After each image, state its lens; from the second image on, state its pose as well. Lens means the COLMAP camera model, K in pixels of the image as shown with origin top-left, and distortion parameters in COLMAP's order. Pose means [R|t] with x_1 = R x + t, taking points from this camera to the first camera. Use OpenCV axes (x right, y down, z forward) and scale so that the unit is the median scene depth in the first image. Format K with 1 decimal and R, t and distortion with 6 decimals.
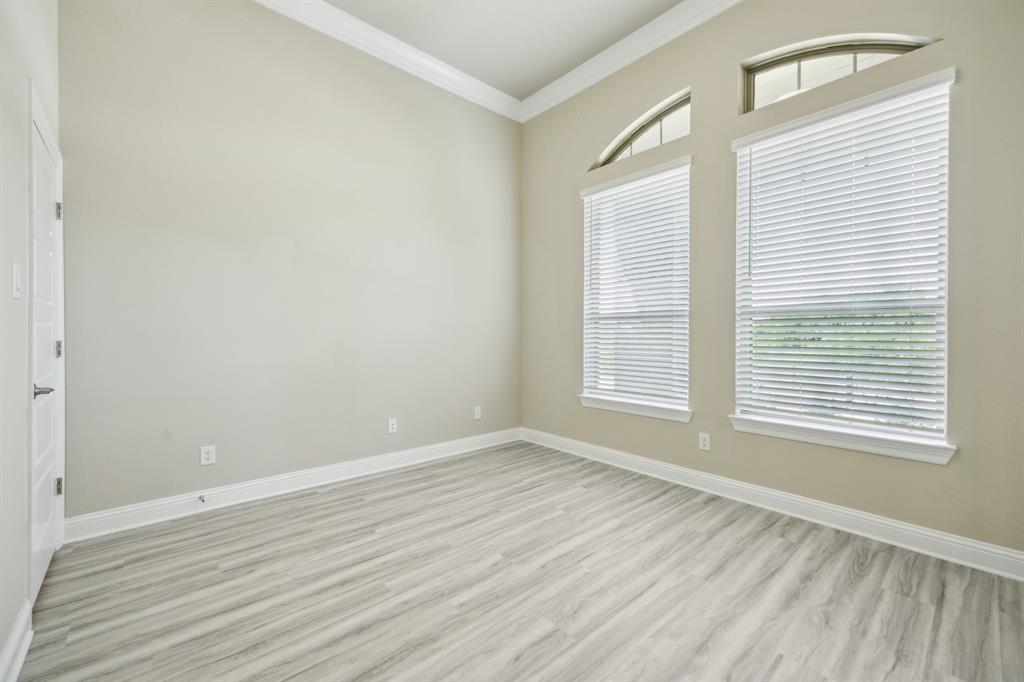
lens RADIAL K [[419.2, 0, 512.9], [0, 419.2, 336.8], [0, 0, 1]] dist [0.013182, -0.001874]
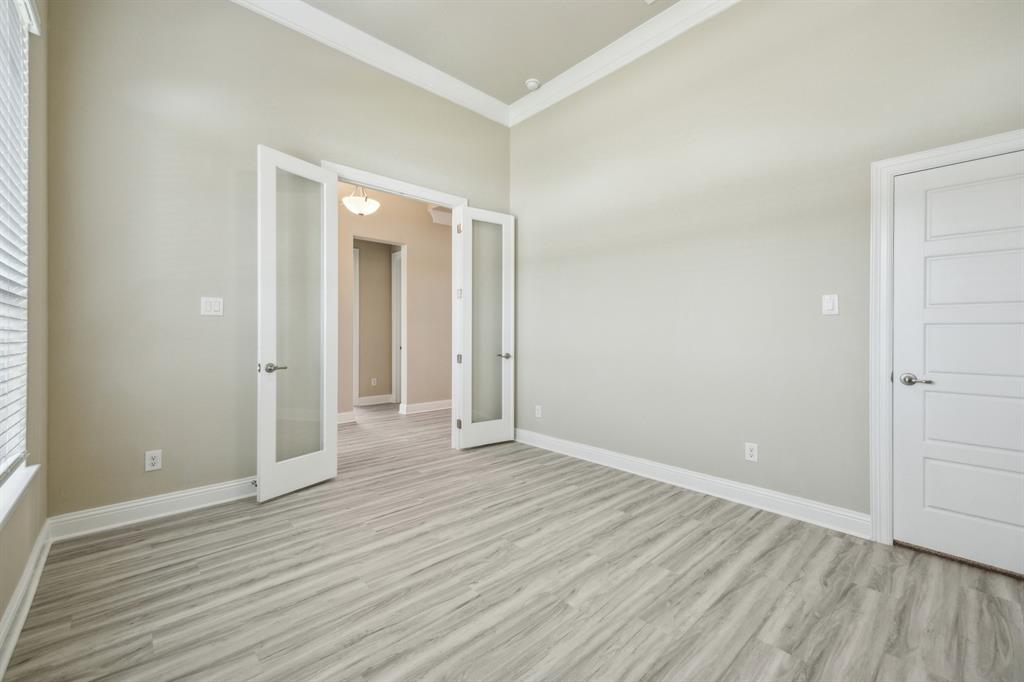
lens RADIAL K [[419.2, 0, 511.5], [0, 419.2, 336.4], [0, 0, 1]] dist [0.013182, -0.001874]
pose [[-0.999892, -0.005159, -0.013741, 0.113594], [-0.005319, 0.999918, 0.011653, -0.013371], [0.013680, 0.011725, -0.999838, 2.069835]]
